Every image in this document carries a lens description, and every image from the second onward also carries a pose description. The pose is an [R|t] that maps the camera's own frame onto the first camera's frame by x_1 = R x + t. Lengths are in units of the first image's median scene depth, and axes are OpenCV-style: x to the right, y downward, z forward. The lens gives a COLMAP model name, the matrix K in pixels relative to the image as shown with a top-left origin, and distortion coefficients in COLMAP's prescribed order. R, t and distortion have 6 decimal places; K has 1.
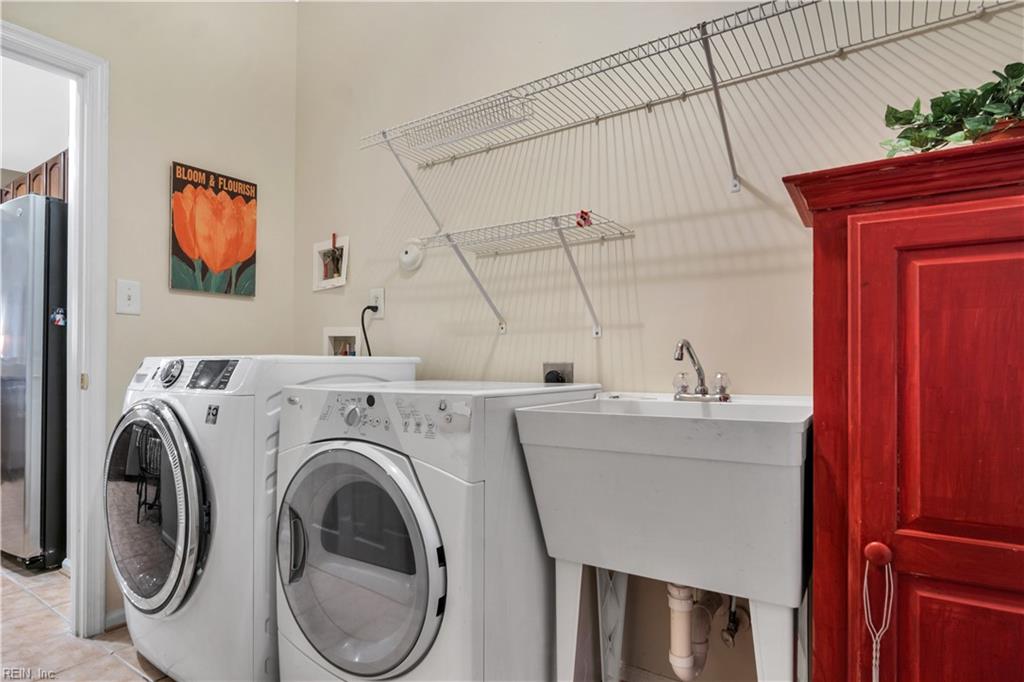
lens RADIAL K [[560.3, 0, 508.3], [0, 560.3, 359.7], [0, 0, 1]] dist [-0.005521, -0.003598]
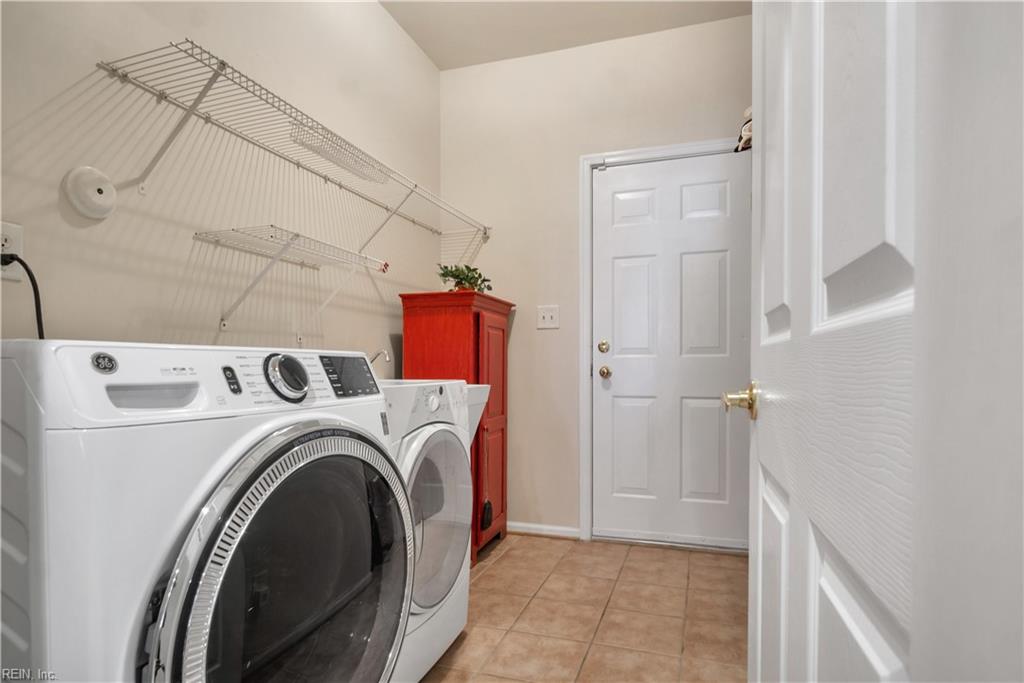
lens RADIAL K [[555.0, 0, 512.4], [0, 555.0, 366.6], [0, 0, 1]] dist [-0.006063, -0.001144]
pose [[-0.244993, 0.007522, 0.969496, -1.107092], [-0.008072, 0.999919, -0.009798, 0.019757], [-0.969491, -0.010226, -0.244913, 0.826510]]
